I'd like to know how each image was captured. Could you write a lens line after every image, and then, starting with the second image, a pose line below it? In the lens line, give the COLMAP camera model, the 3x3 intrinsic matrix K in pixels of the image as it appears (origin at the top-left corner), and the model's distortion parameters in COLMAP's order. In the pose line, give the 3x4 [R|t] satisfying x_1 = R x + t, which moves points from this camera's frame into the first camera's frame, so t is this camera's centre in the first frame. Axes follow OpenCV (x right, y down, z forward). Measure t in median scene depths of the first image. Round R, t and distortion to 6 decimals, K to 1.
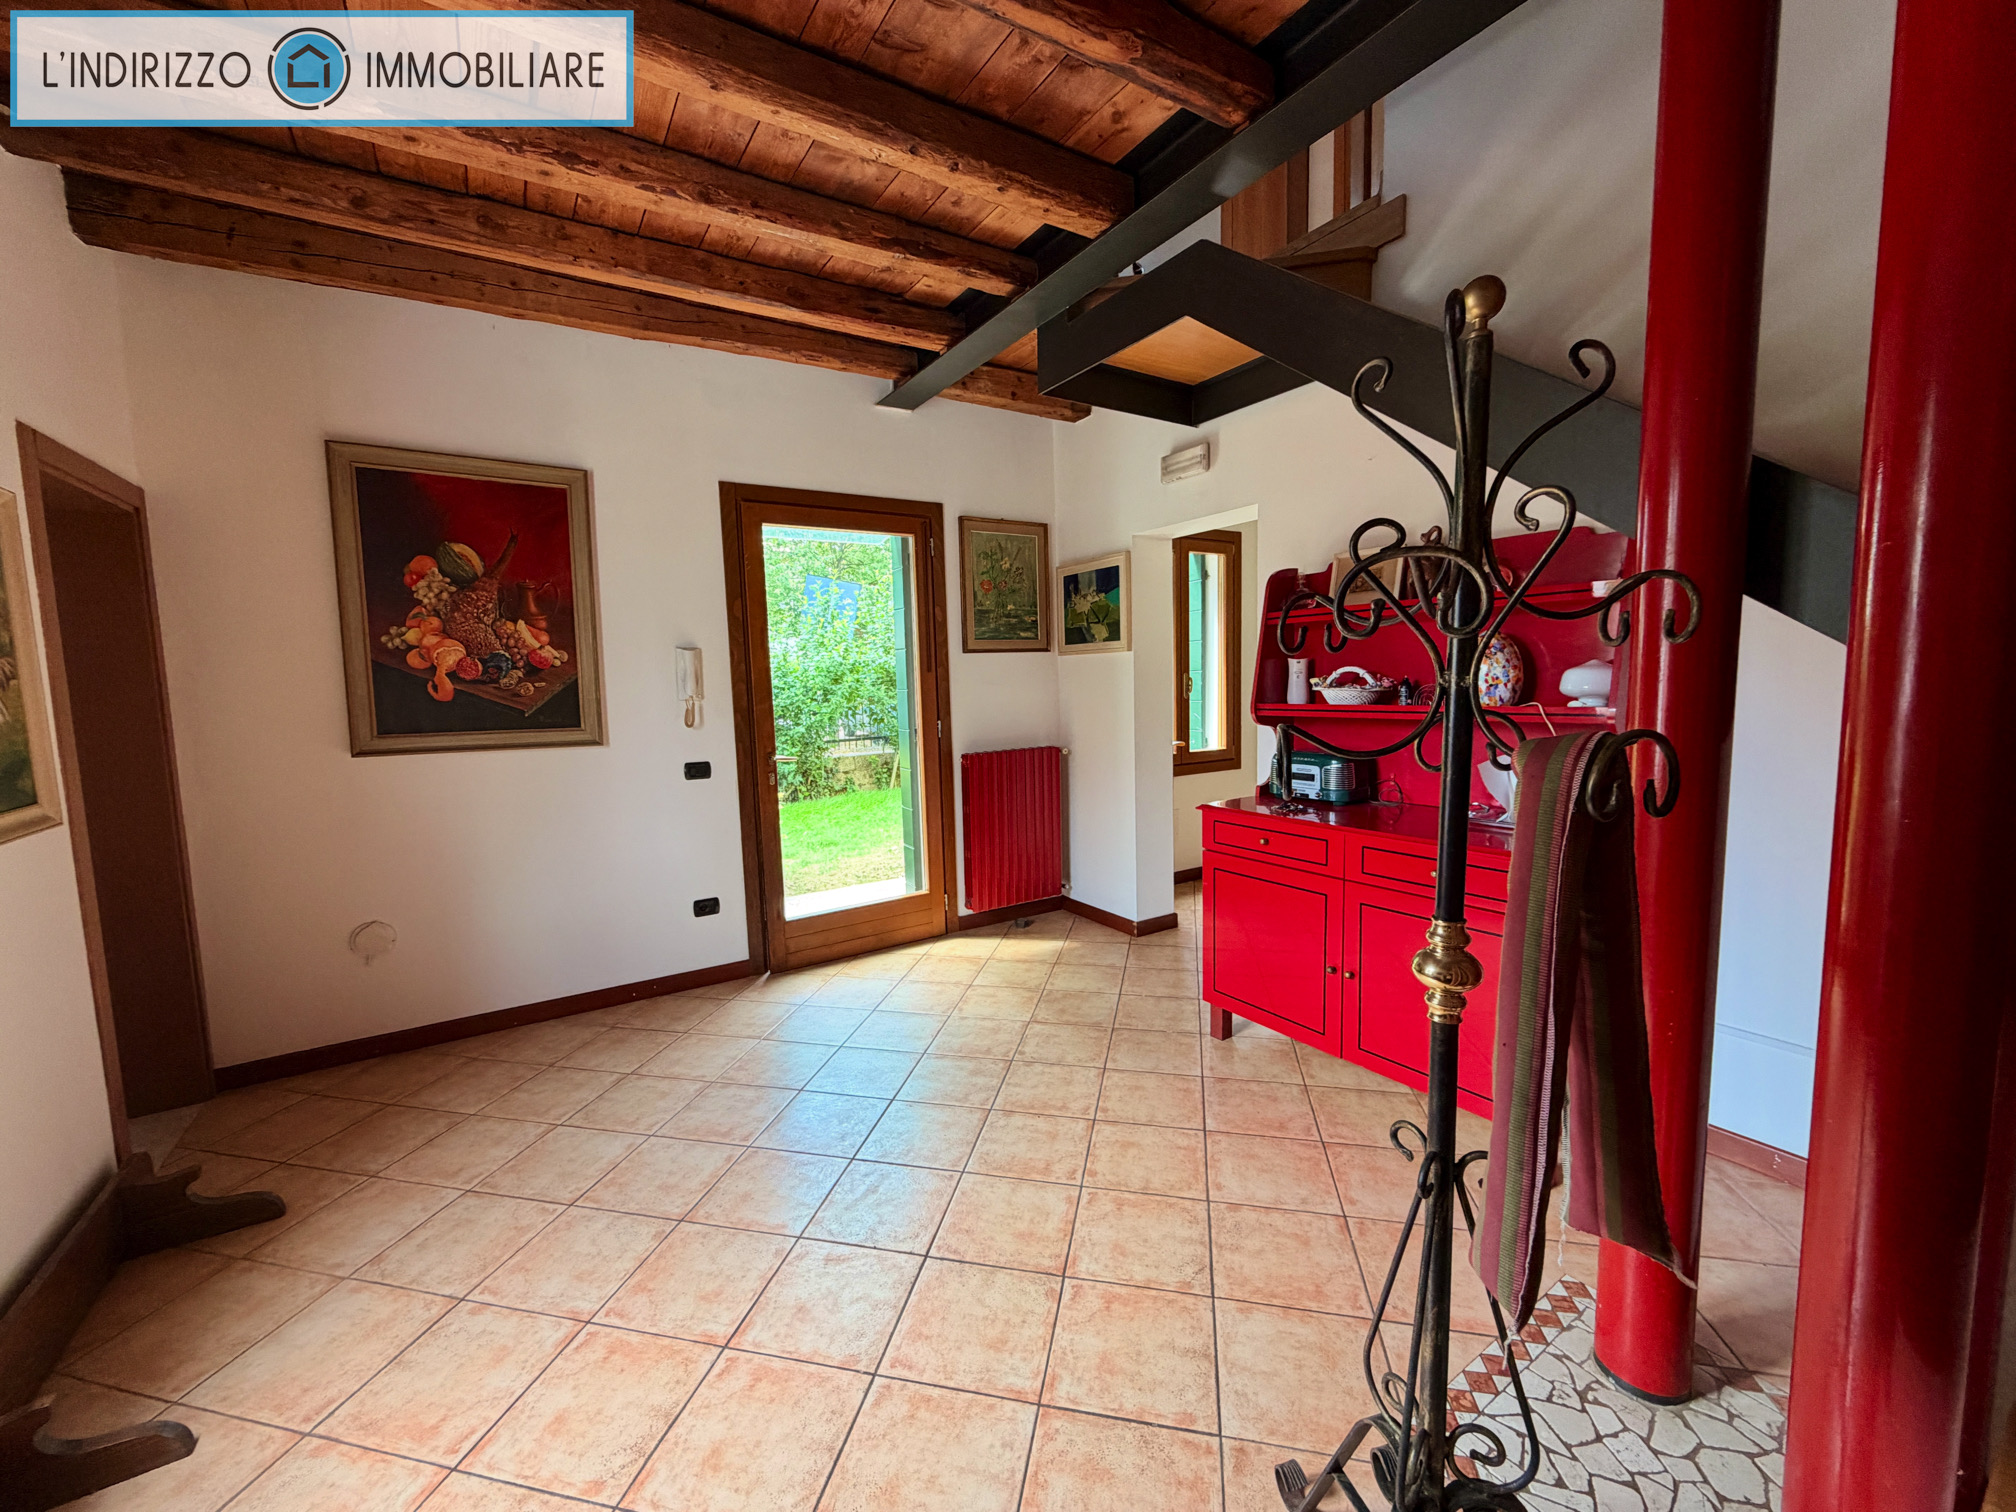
lens RADIAL K [[805.7, 0, 1000.1], [0, 805.7, 759.1], [0, 0, 1]] dist [-0.000631, 0.001013]
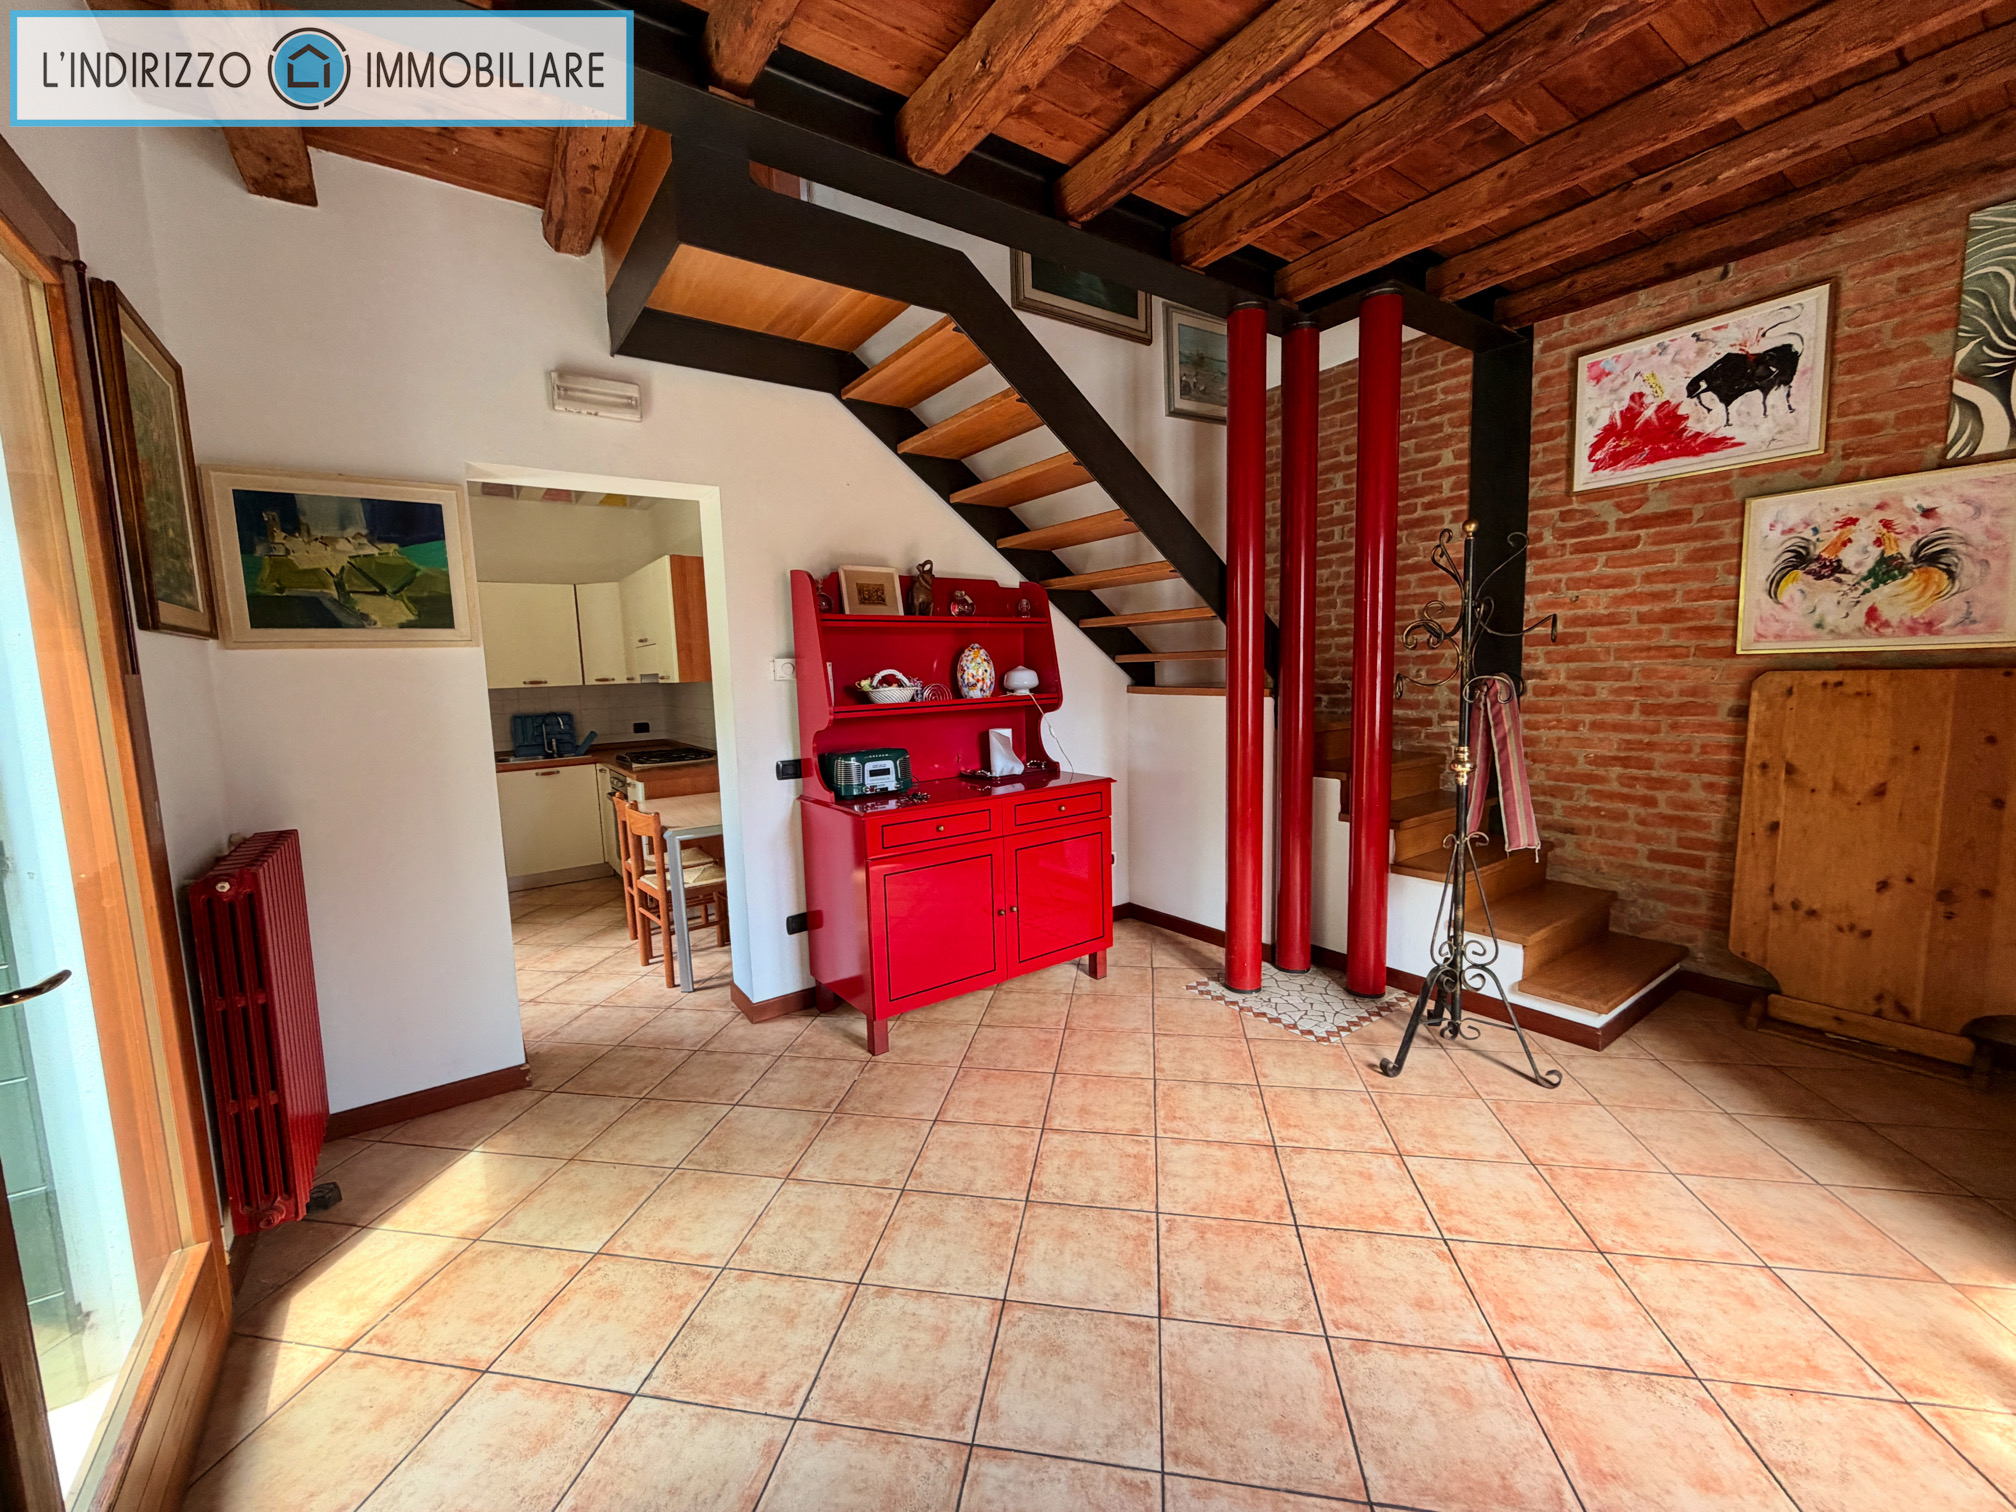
lens RADIAL K [[805.7, 0, 1005.1], [0, 805.7, 754.0], [0, 0, 1]] dist [-0.000631, 0.001013]
pose [[-0.049760, -0.078093, 0.995704, -0.697005], [0.131979, 0.987682, 0.084059, -0.070072], [-0.990003, 0.135595, -0.038840, 0.887325]]
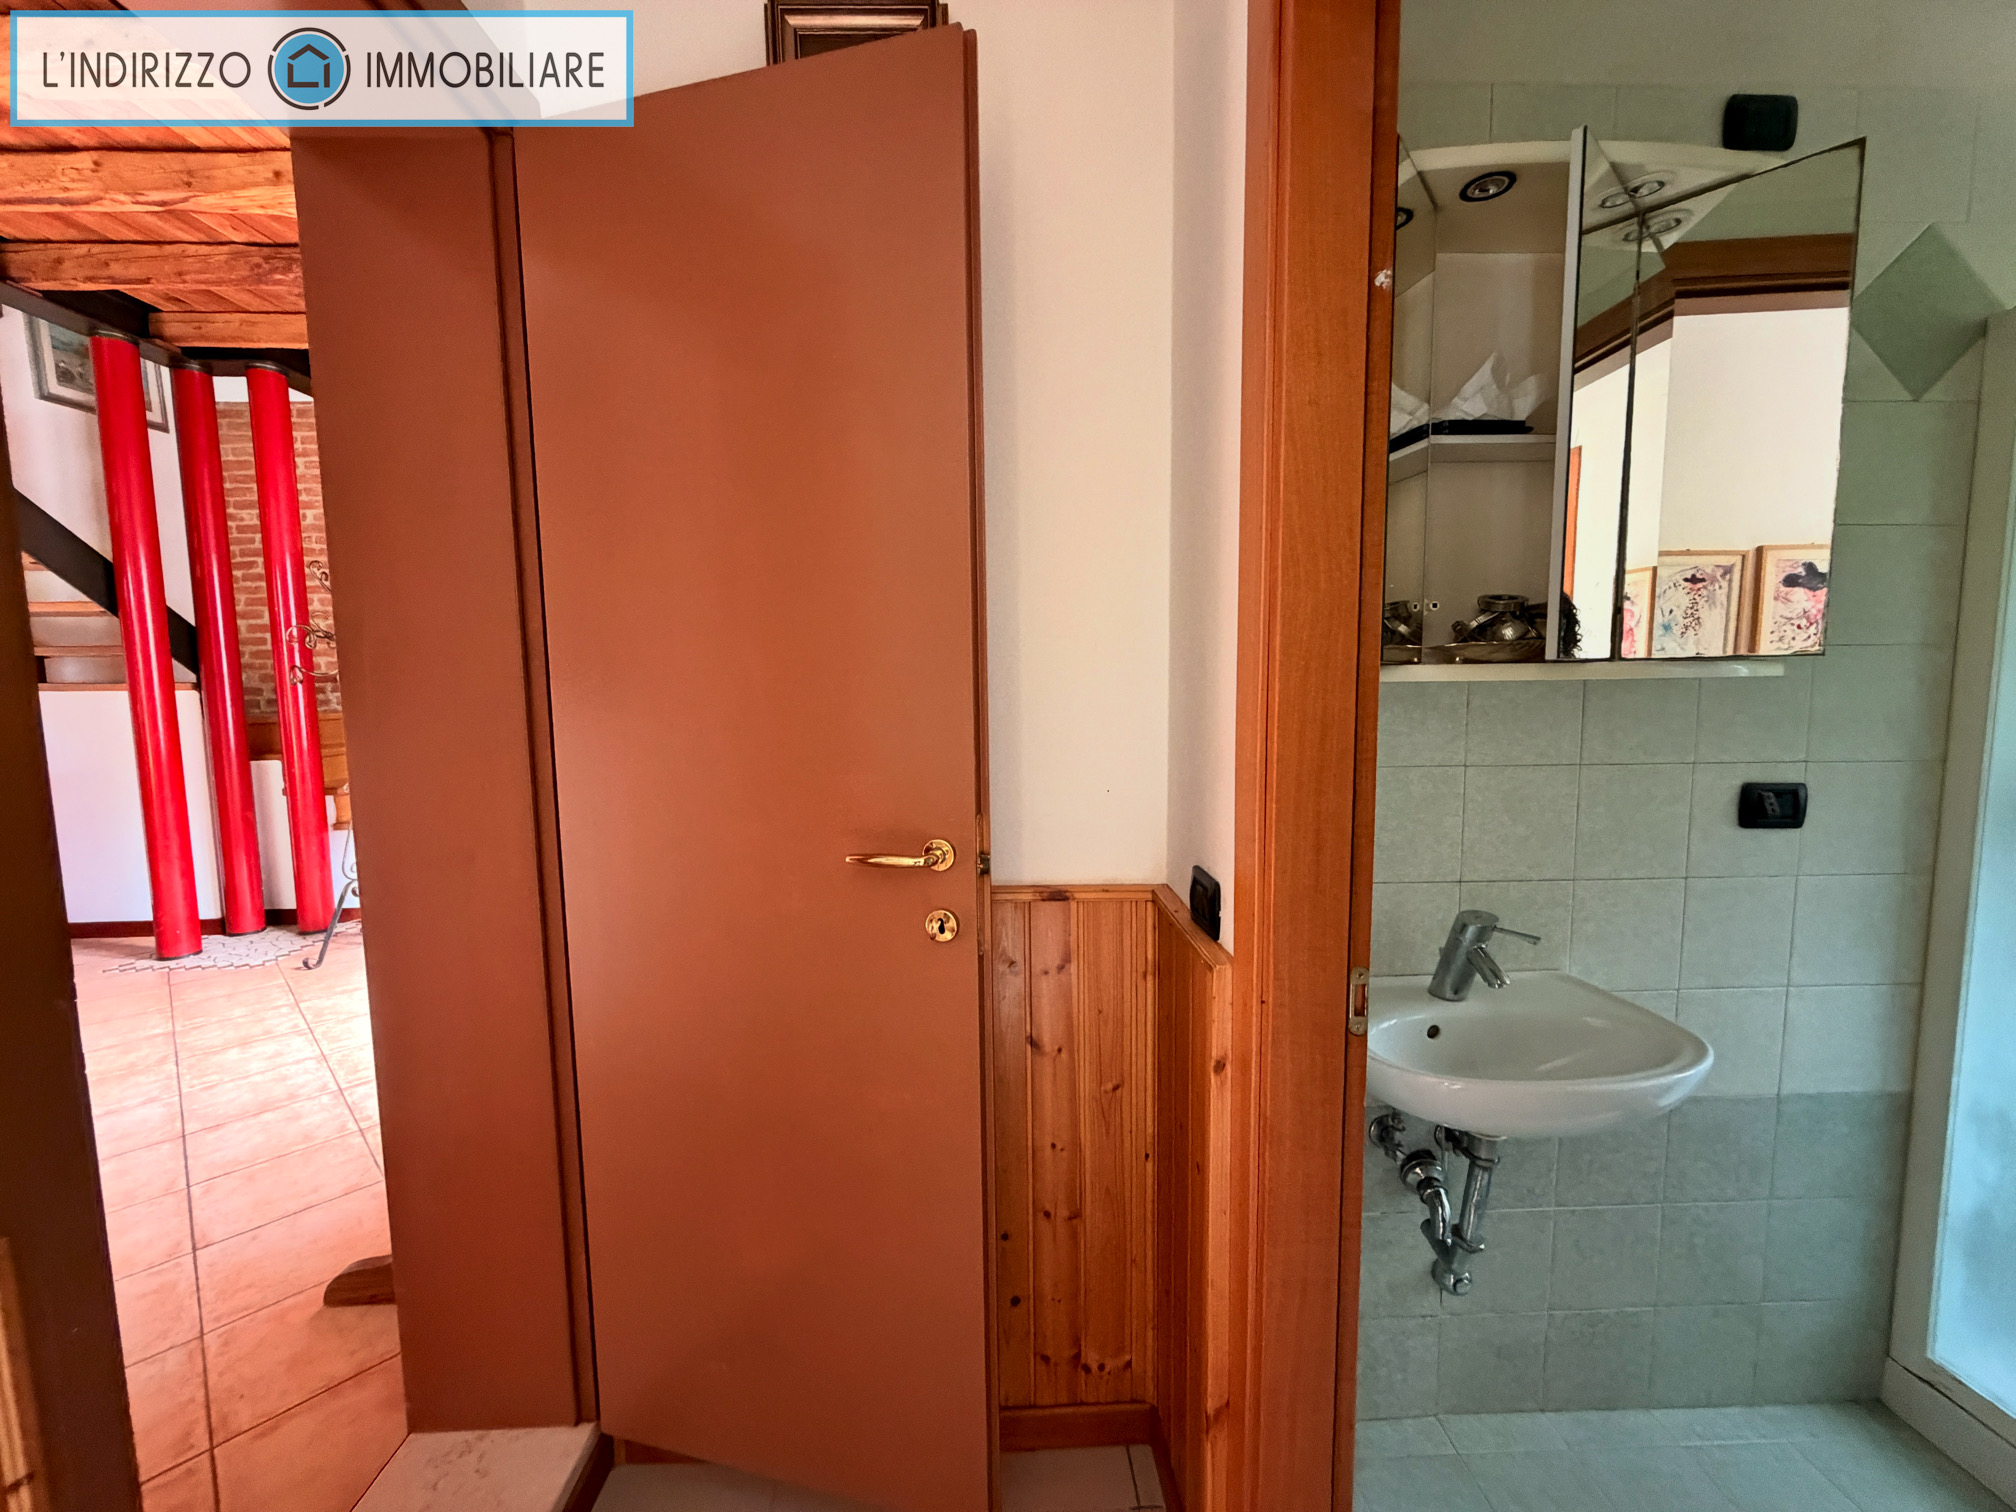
lens RADIAL K [[805.7, 0, 996.7], [0, 805.7, 761.0], [0, 0, 1]] dist [-0.000631, 0.001013]
pose [[-0.860190, -0.010859, 0.509858, -1.327727], [0.085395, 0.982590, 0.164999, 0.007680], [-0.502773, 0.185469, -0.844287, 0.913393]]
